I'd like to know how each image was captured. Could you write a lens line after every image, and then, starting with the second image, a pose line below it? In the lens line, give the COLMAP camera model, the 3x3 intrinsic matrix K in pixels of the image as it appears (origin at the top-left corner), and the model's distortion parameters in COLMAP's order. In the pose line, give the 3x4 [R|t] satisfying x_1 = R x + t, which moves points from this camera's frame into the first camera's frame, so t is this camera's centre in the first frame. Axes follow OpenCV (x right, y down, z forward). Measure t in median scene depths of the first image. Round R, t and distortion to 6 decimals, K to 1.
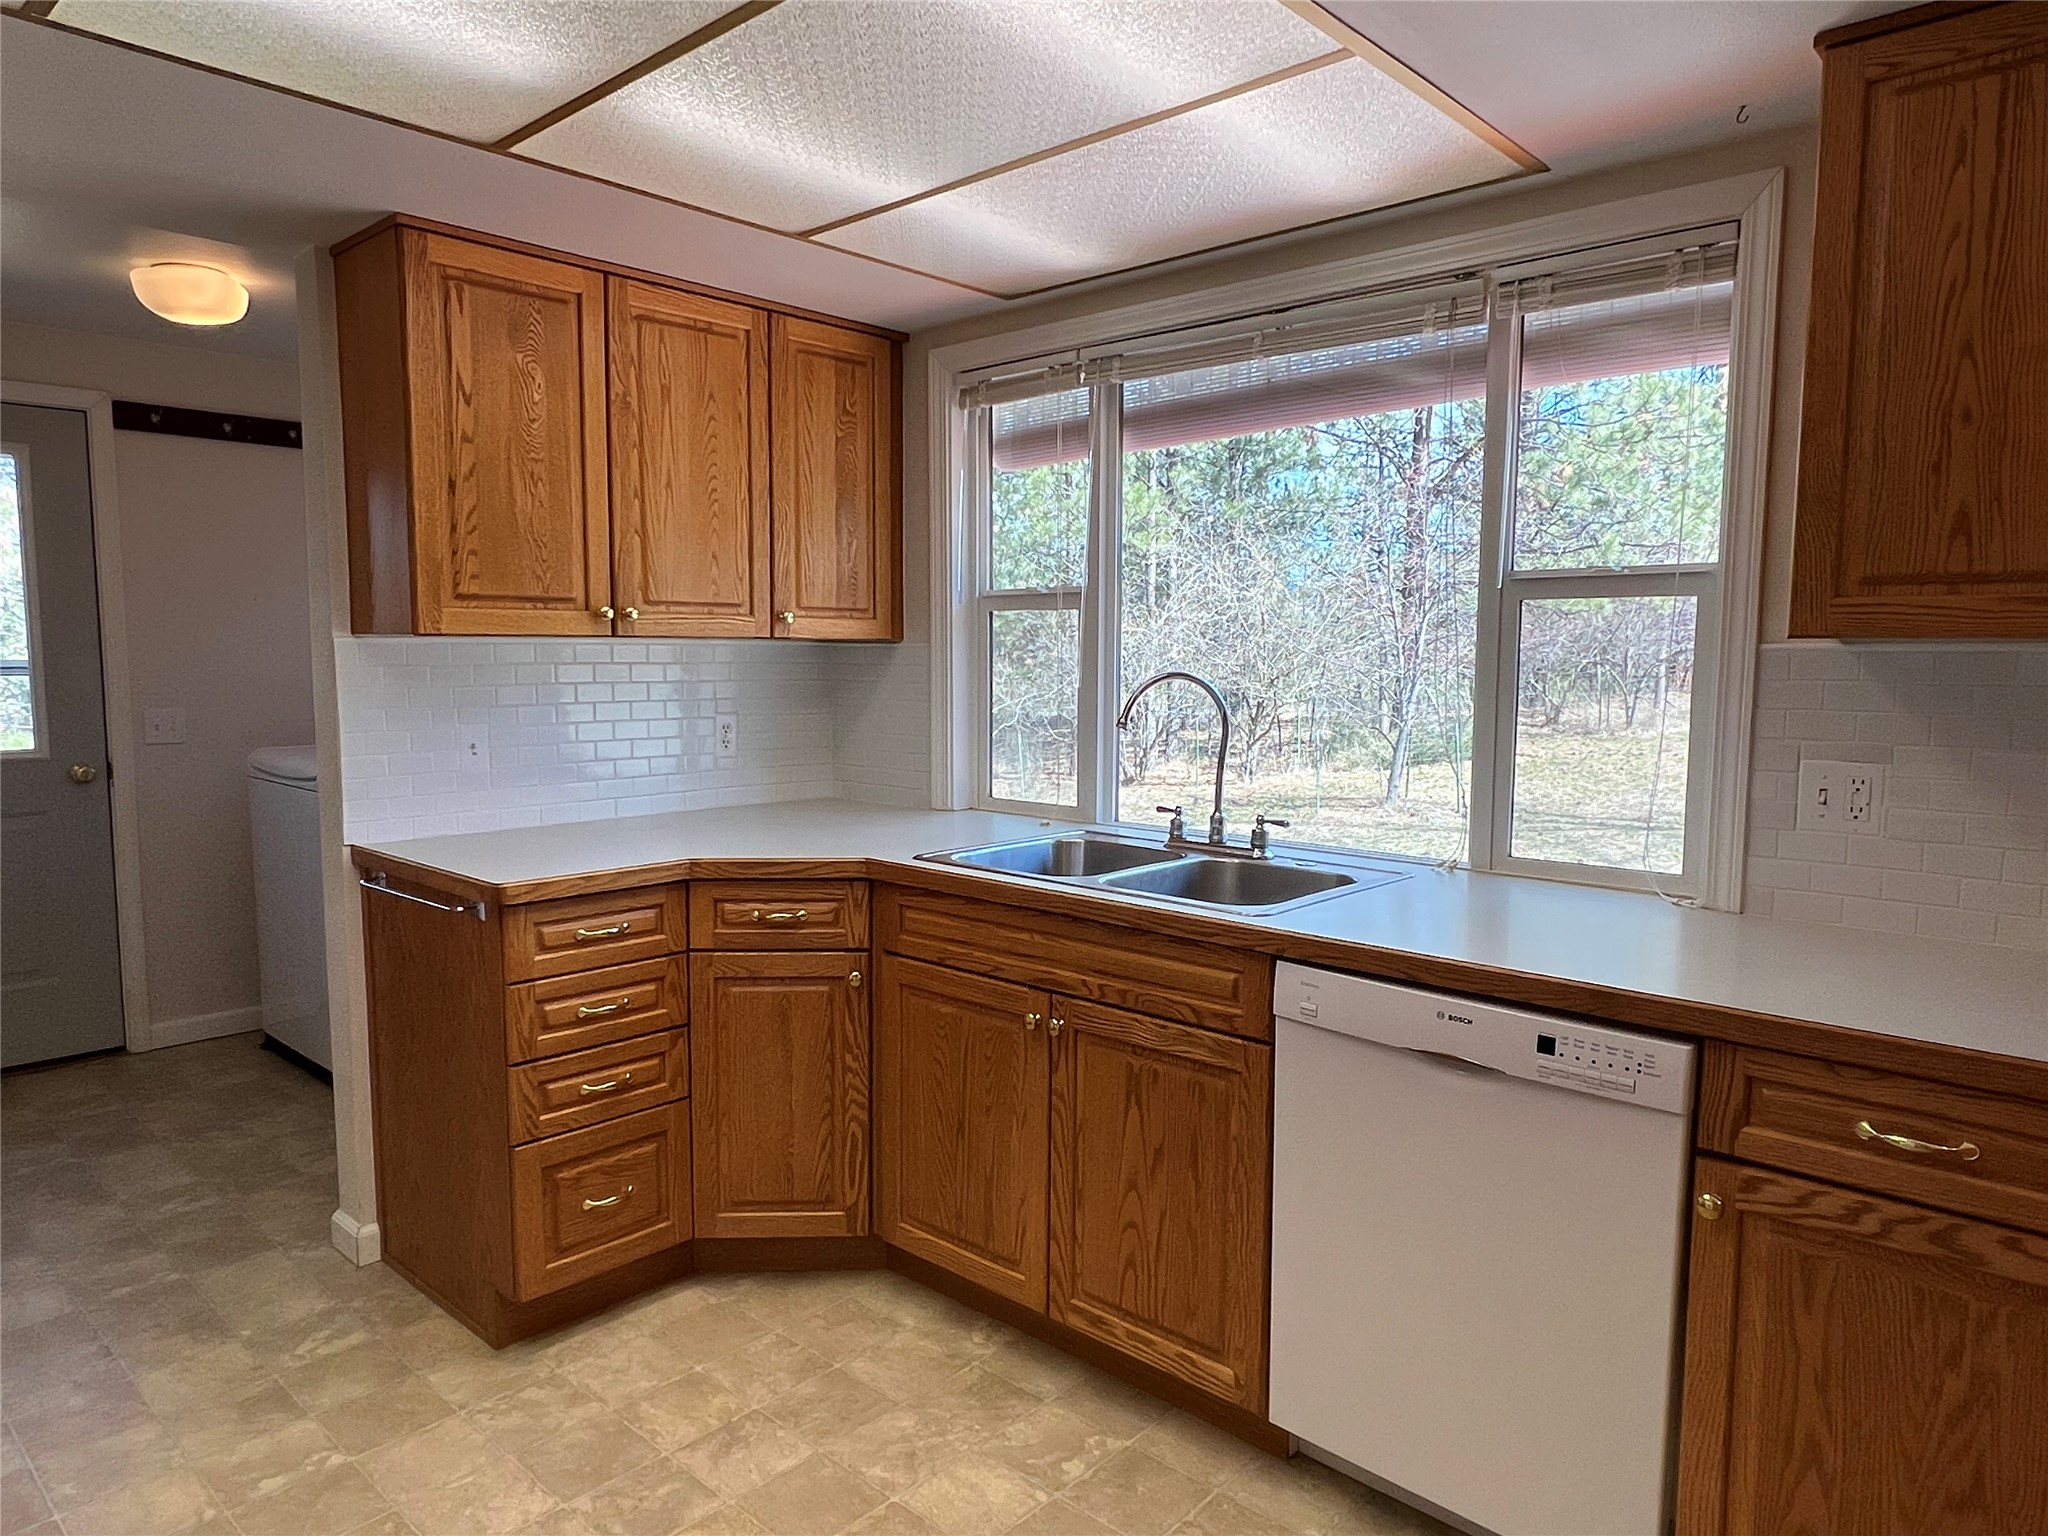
lens RADIAL K [[1292.8, 0, 1021.2], [0, 1292.8, 783.0], [0, 0, 1]] dist [-0.004806, 0.000947]
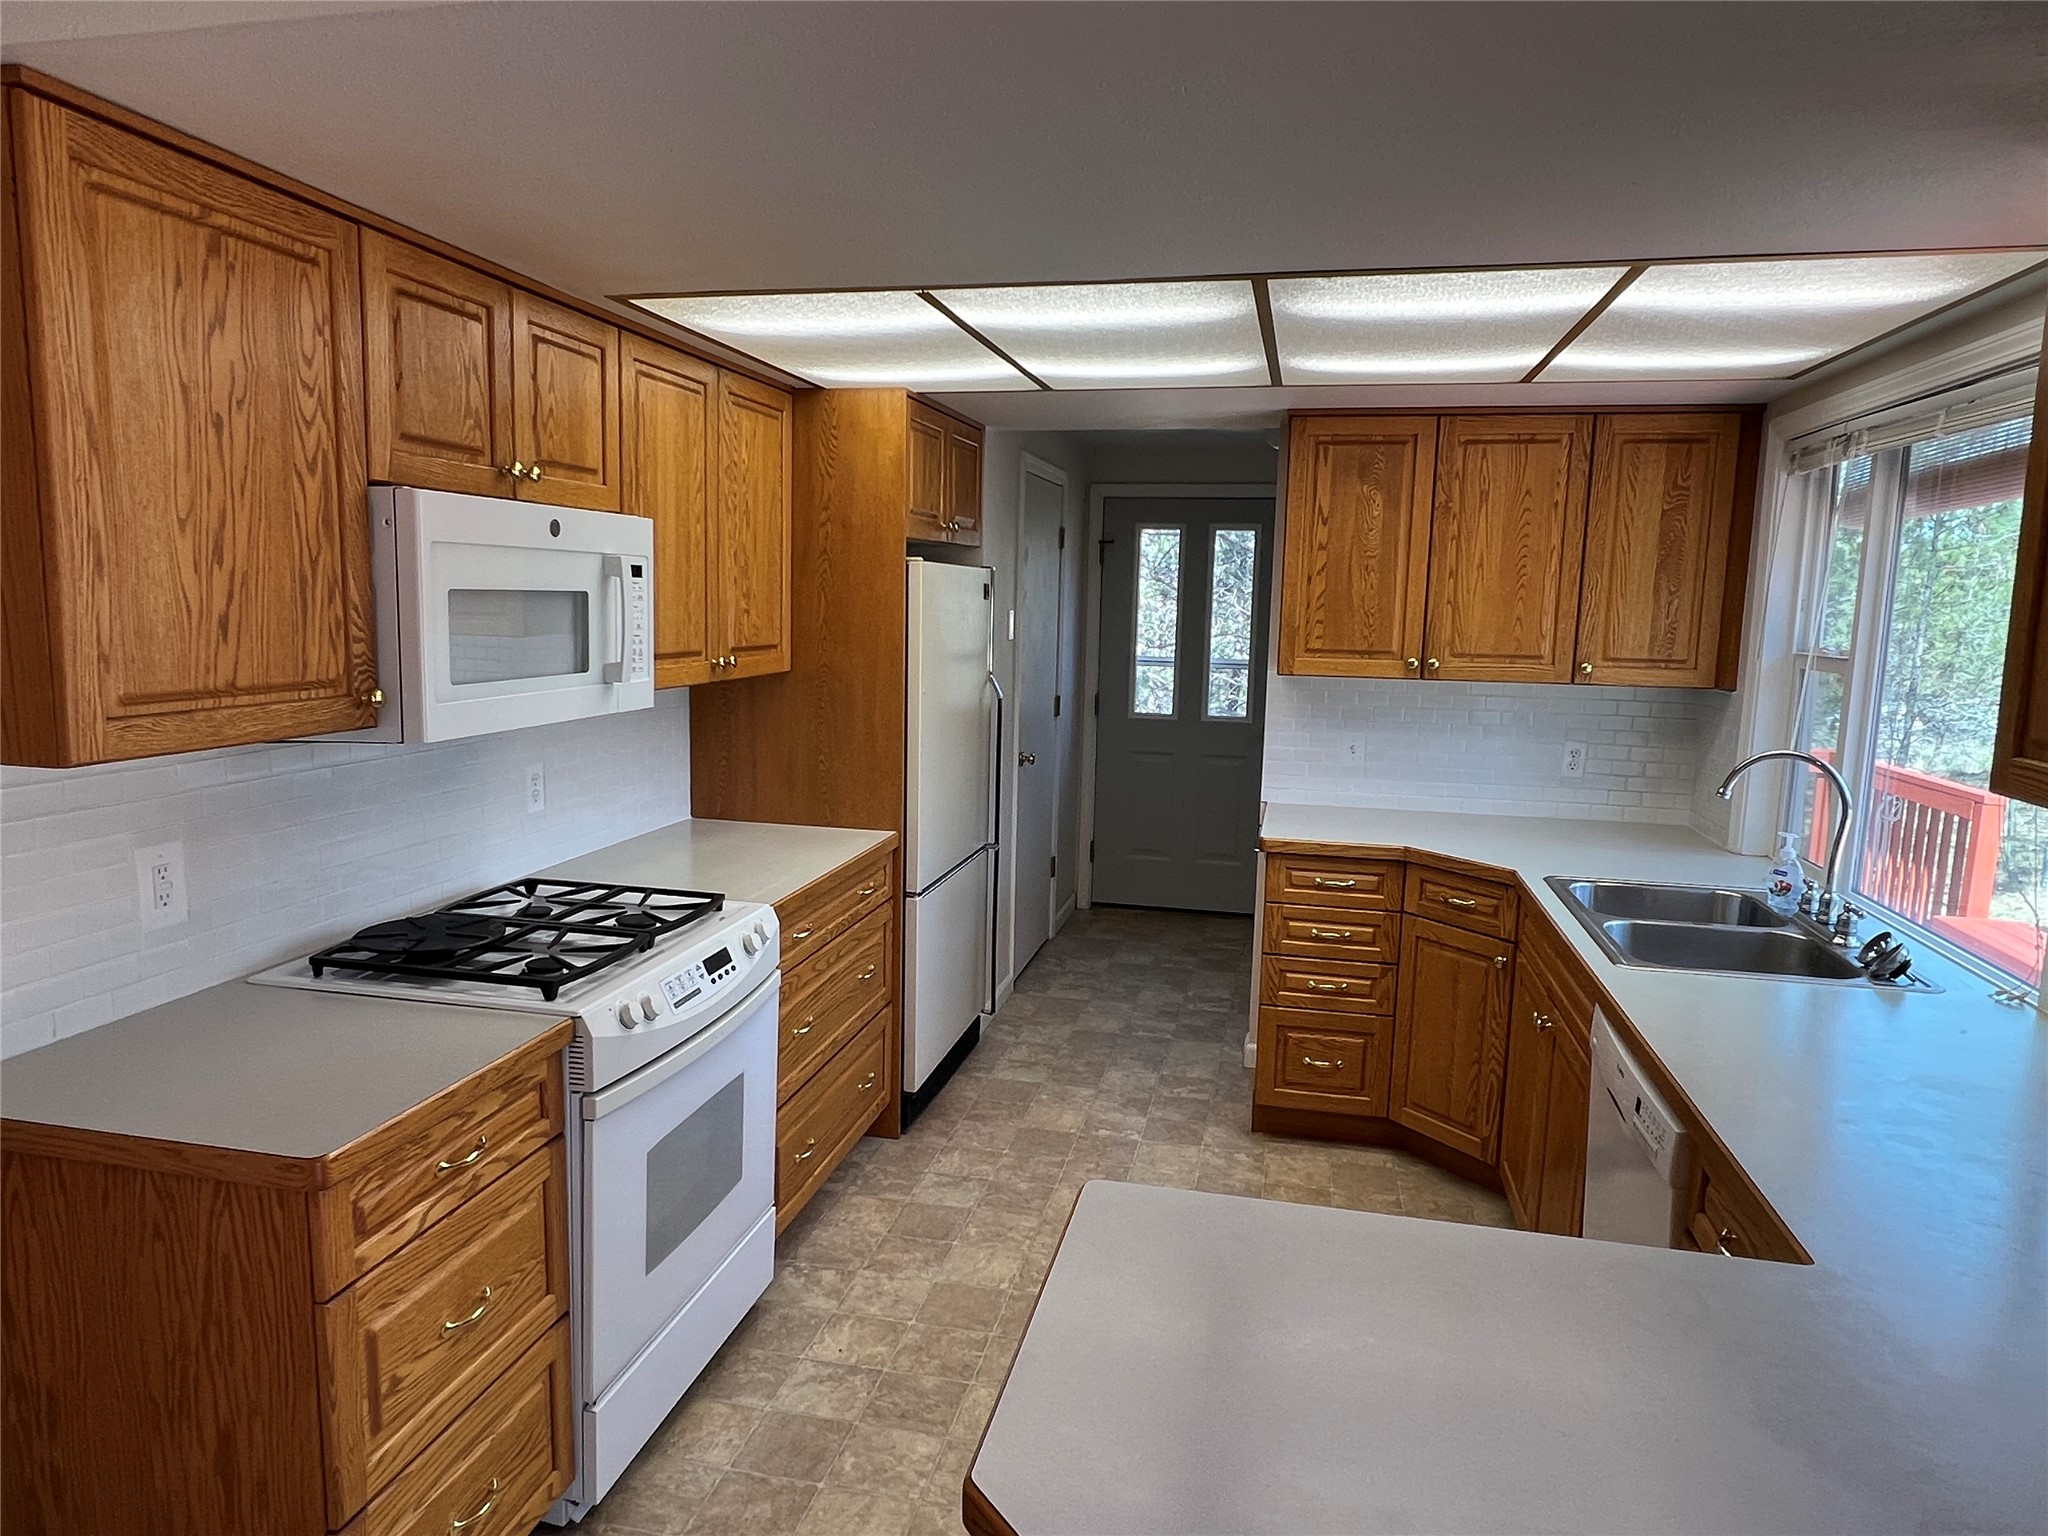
lens RADIAL K [[1292.8, 0, 1017.0], [0, 1292.8, 780.6], [0, 0, 1]] dist [-0.004806, 0.000947]
pose [[0.499906, 0.128503, -0.856493, 0.686458], [-0.107059, 0.990516, 0.086125, -0.082480], [0.859437, 0.048641, 0.508922, -0.063307]]
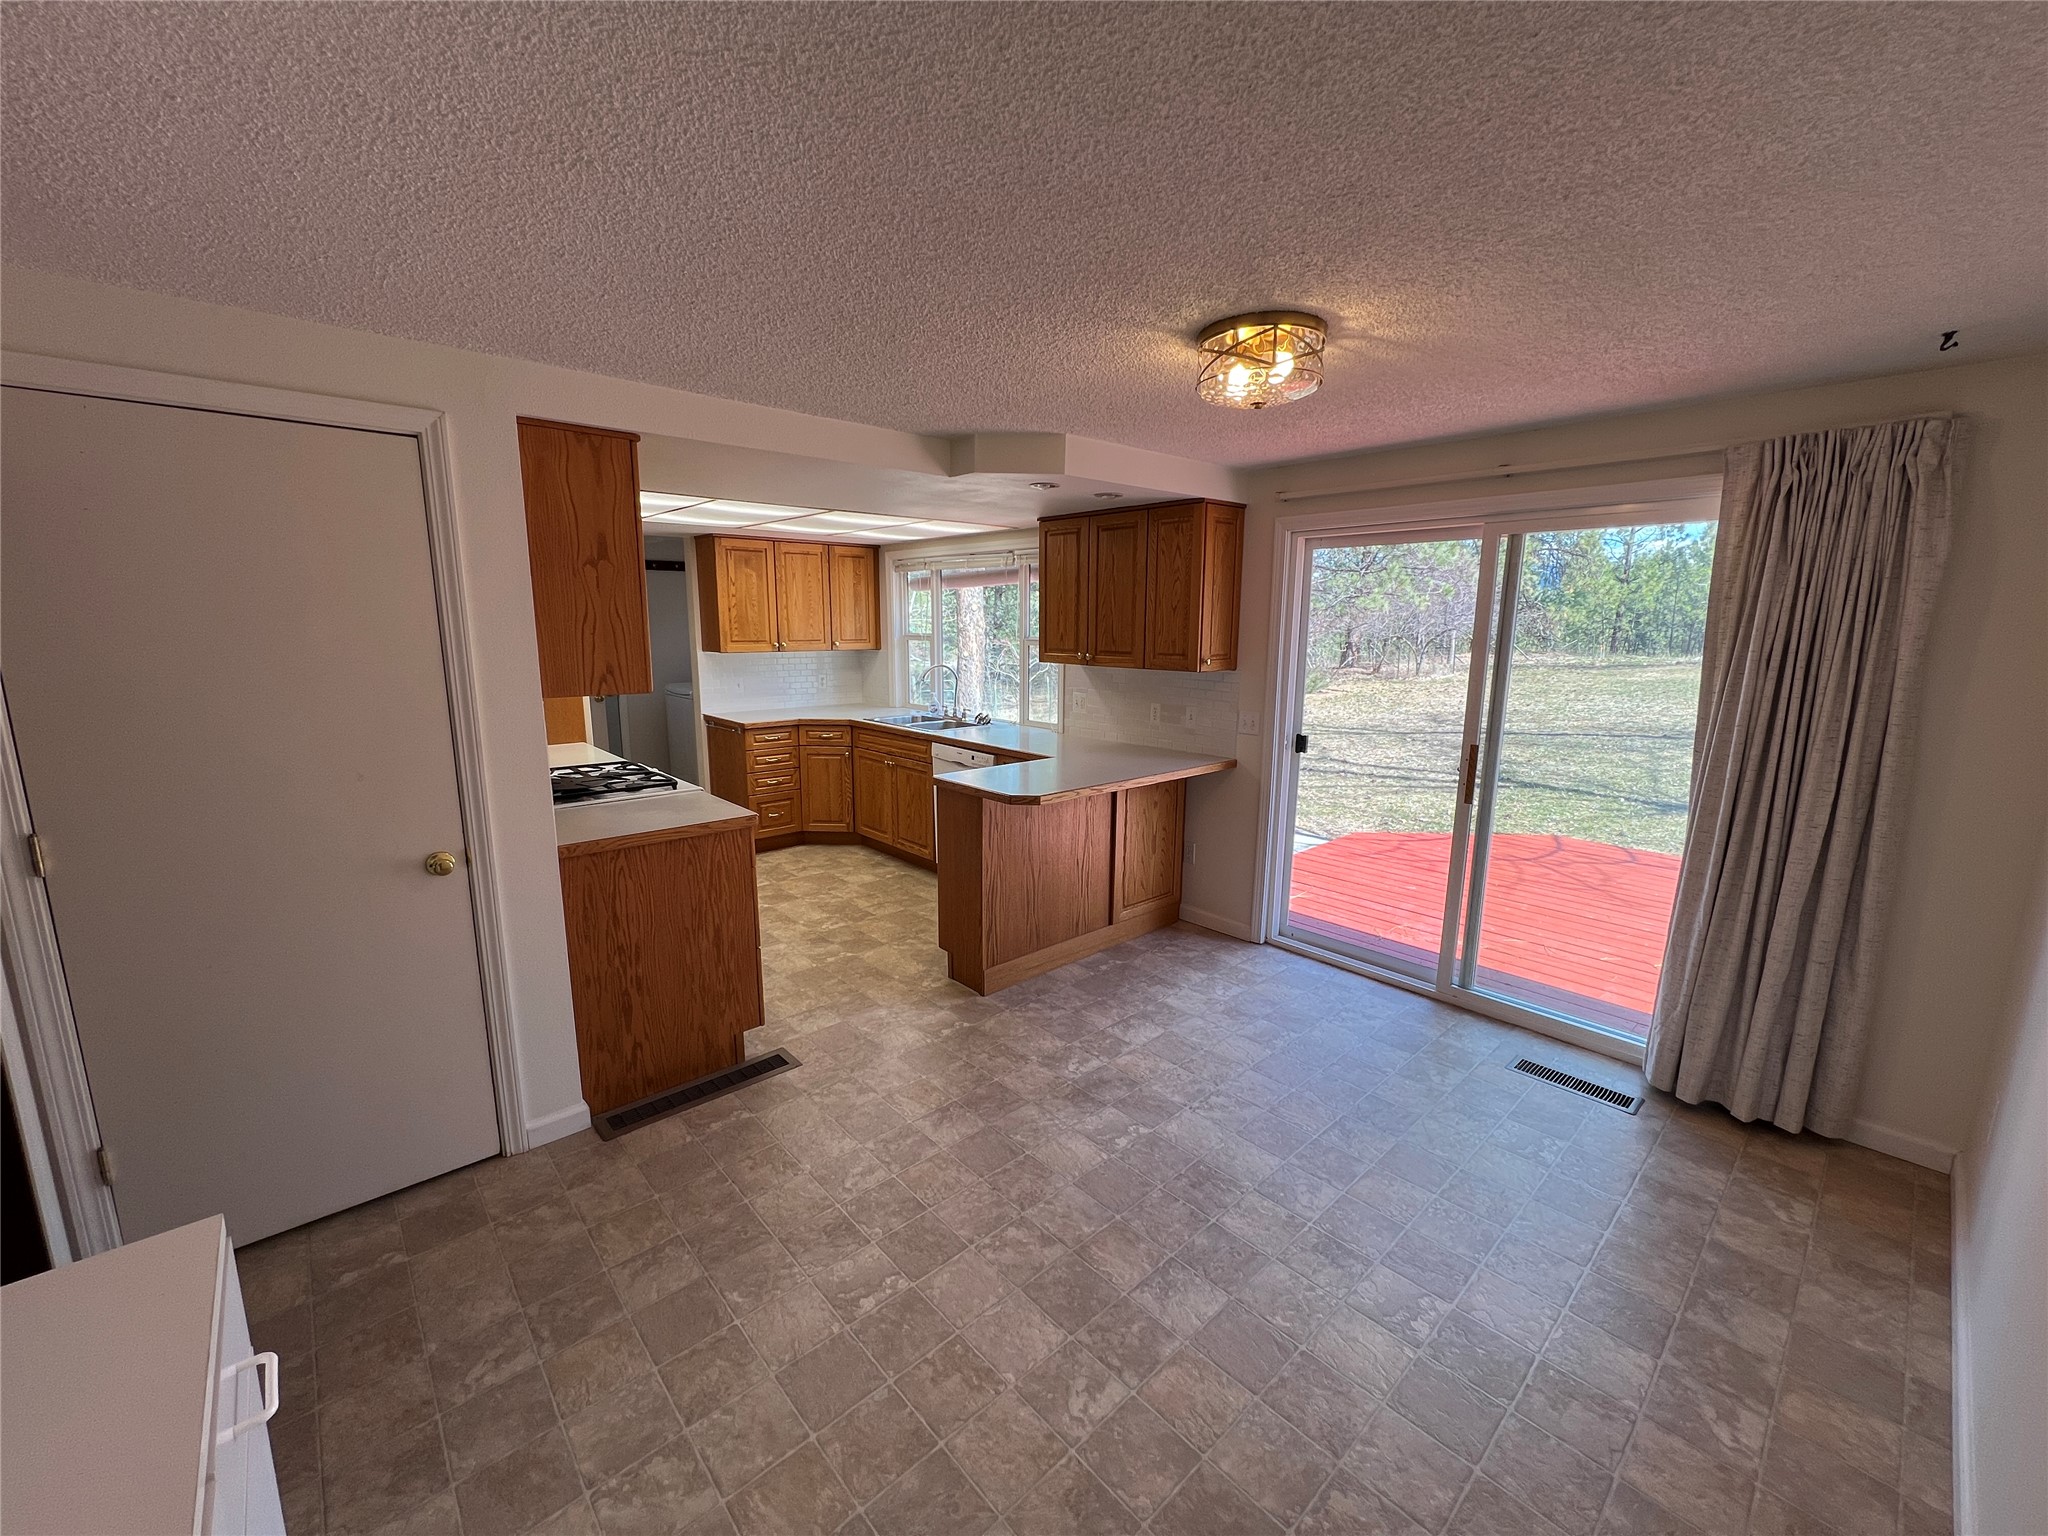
lens RADIAL K [[809.3, 0, 1025.0], [0, 809.3, 767.1], [0, 0, 1]] dist [-0.000097, -0.000003]
pose [[0.996066, 0.017164, -0.086933, 0.513472], [-0.010433, 0.996953, 0.077299, 0.014673], [0.087994, -0.076088, 0.993211, -1.054678]]
